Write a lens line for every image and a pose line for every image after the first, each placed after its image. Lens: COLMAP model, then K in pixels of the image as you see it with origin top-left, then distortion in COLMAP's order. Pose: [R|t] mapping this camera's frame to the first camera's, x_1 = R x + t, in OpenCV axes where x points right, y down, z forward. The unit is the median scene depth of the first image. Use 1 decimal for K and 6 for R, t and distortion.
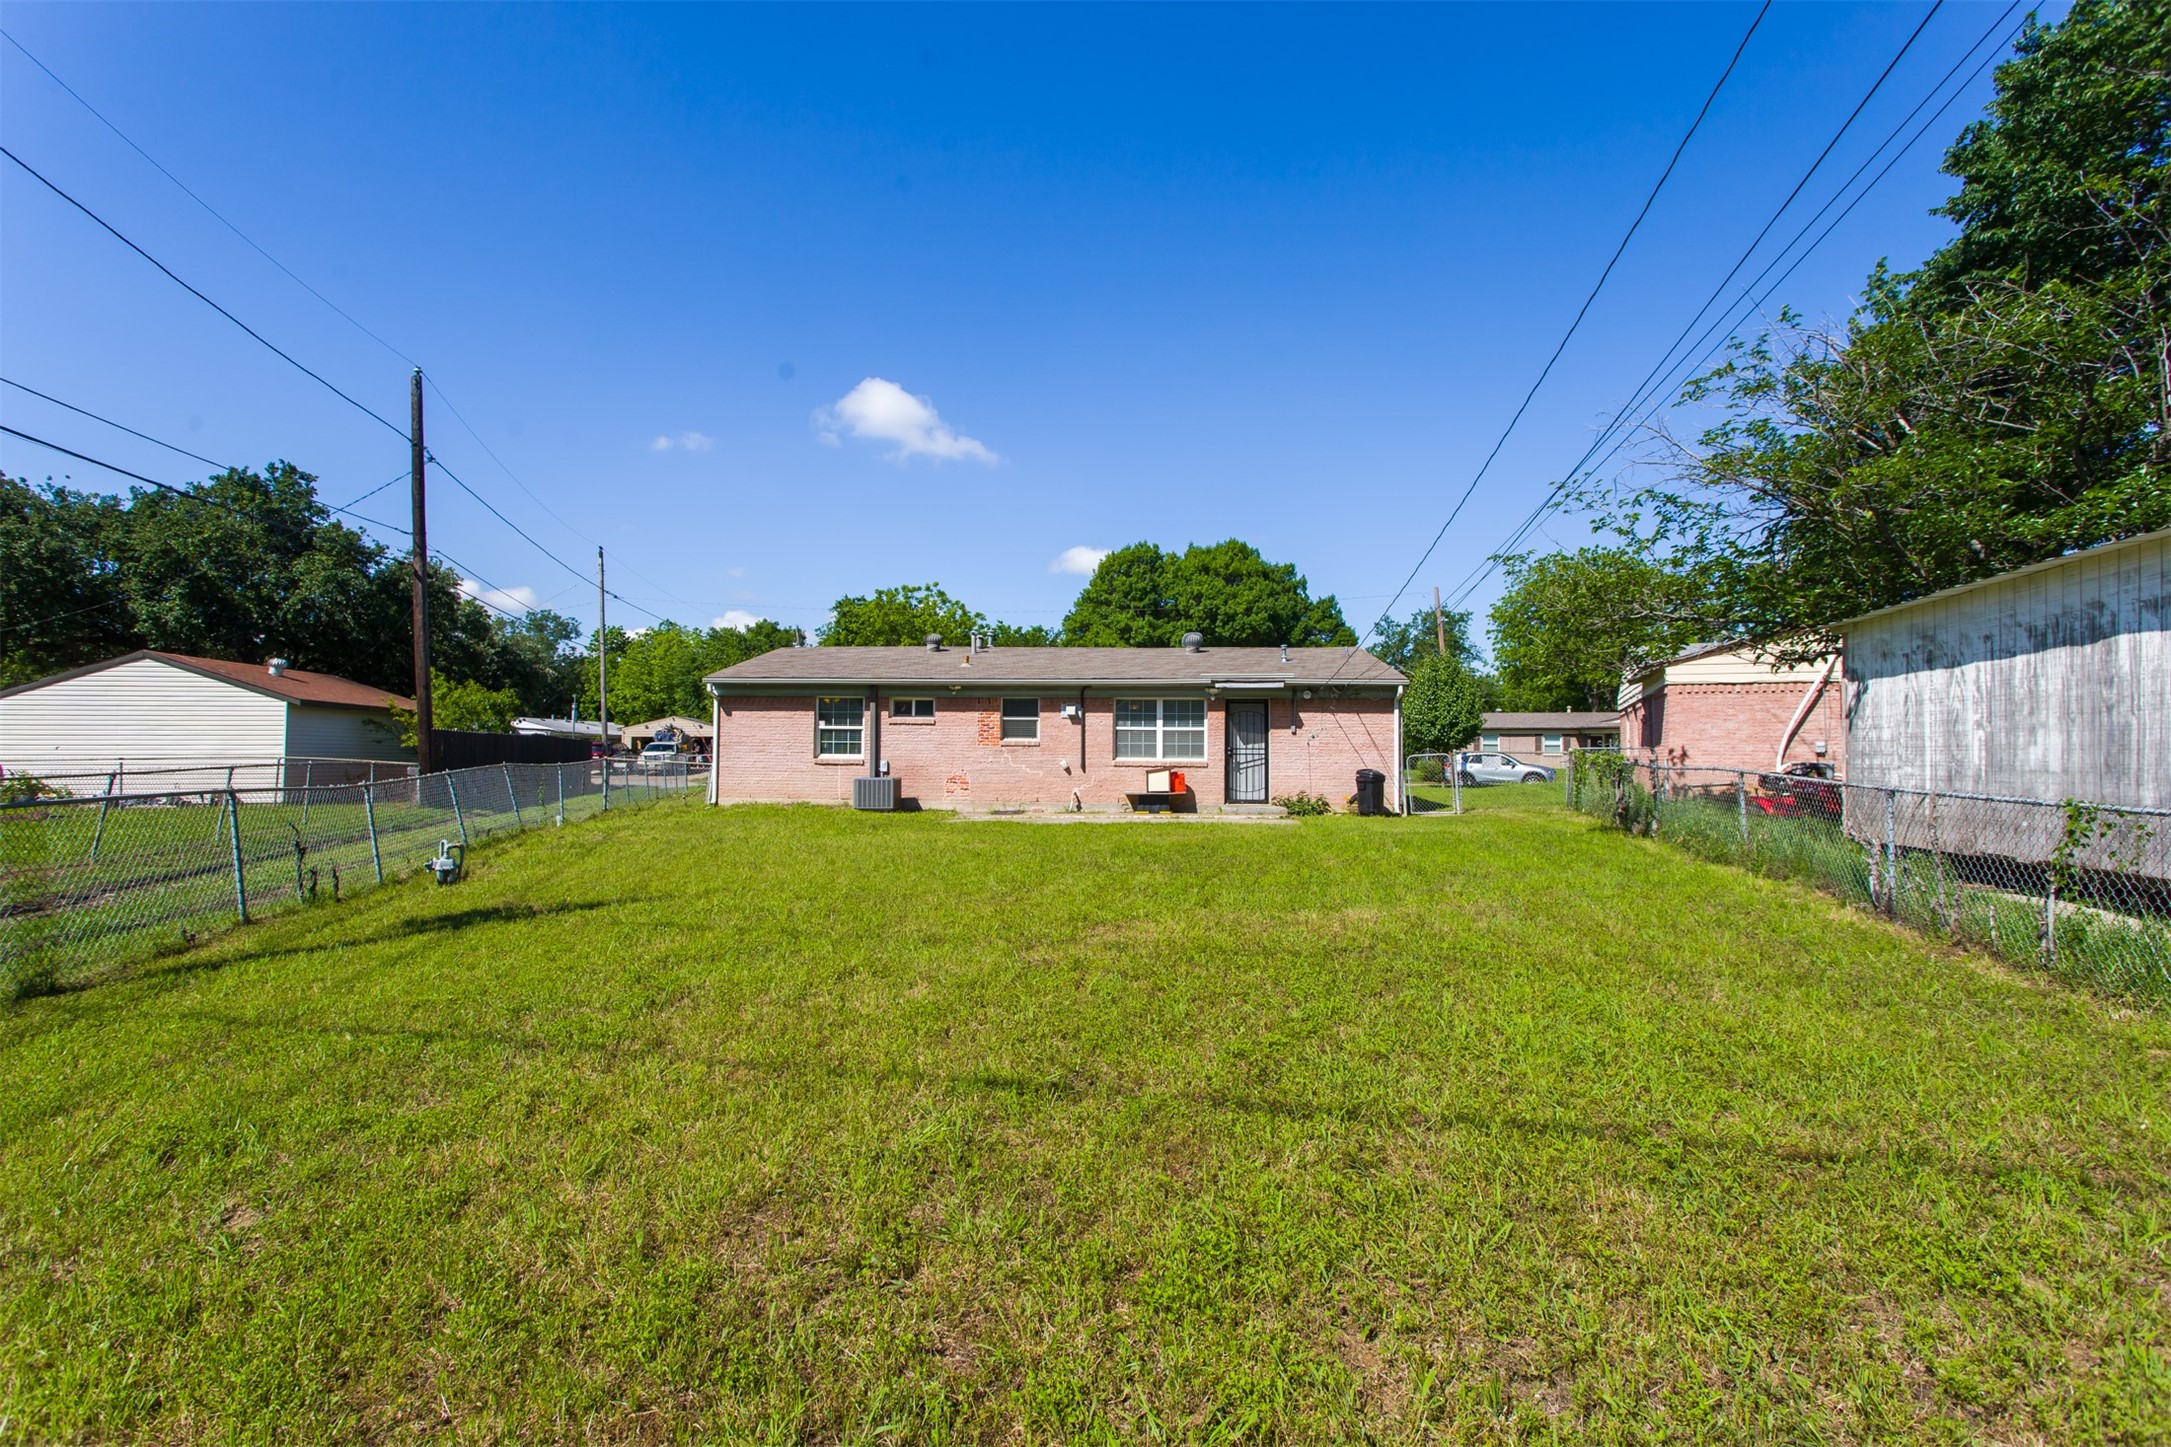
lens RADIAL K [[1029.9, 0, 1096.8], [0, 1029.9, 714.5], [0, 0, 1]] dist [0.001967, 0.001069]
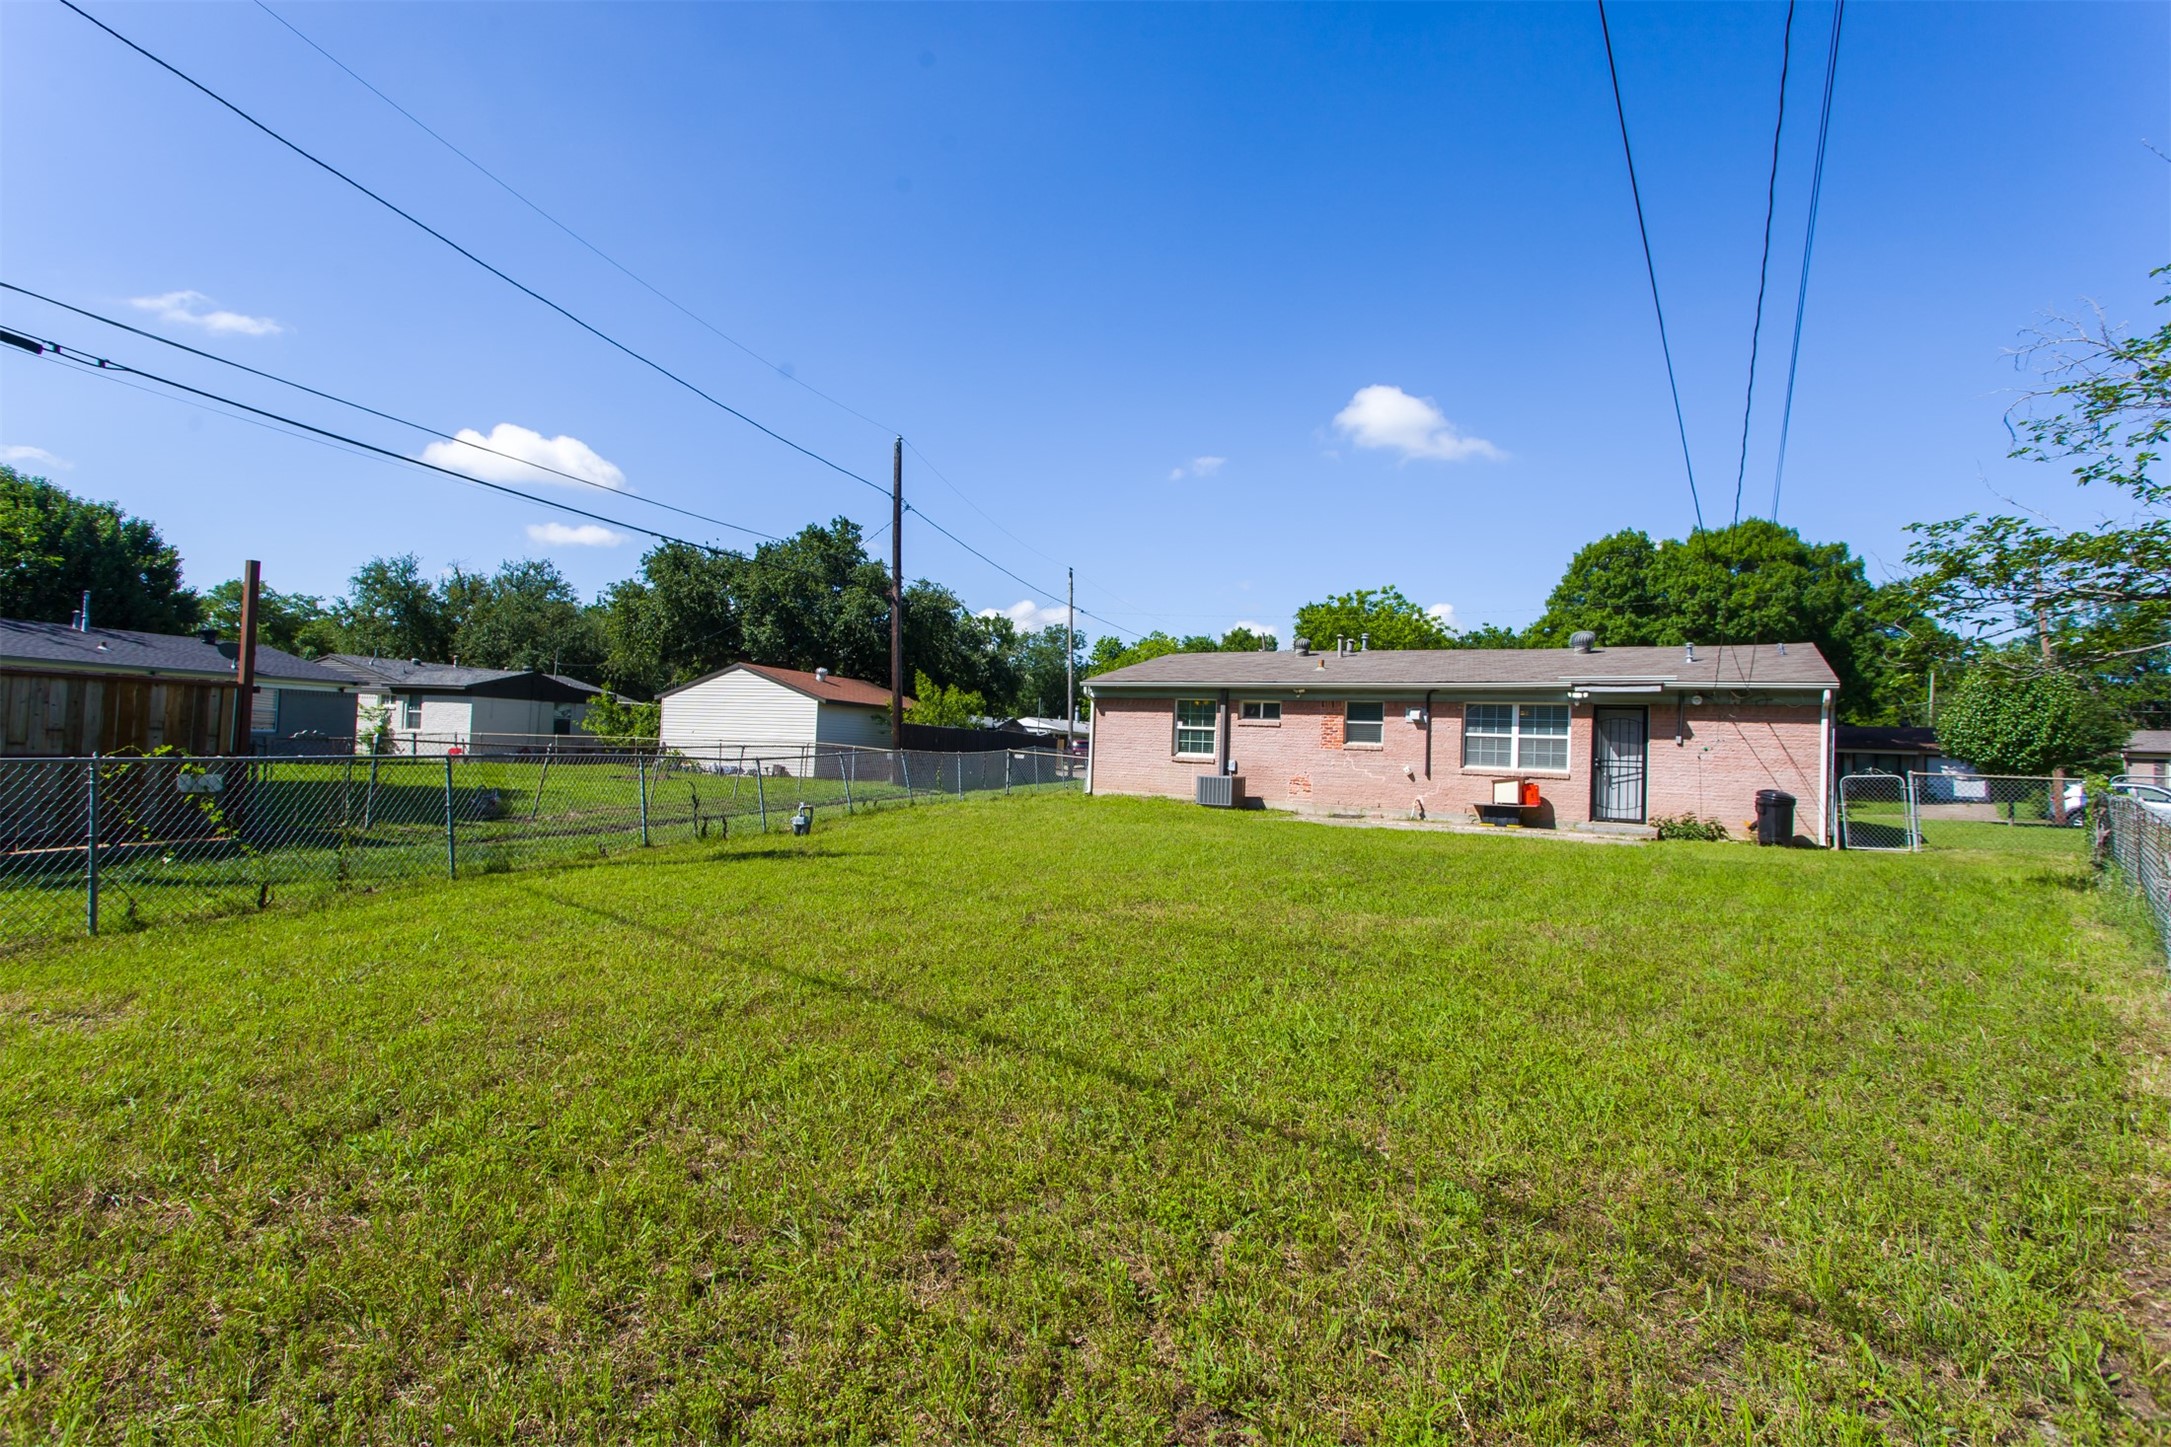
lens RADIAL K [[1029.9, 0, 1096.8], [0, 1029.9, 714.5], [0, 0, 1]] dist [0.001967, 0.001069]
pose [[0.883568, 0.013420, -0.468110, 0.161588], [-0.016203, 0.999867, -0.001919, 0.002382], [0.468022, 0.009280, 0.883668, 0.005899]]
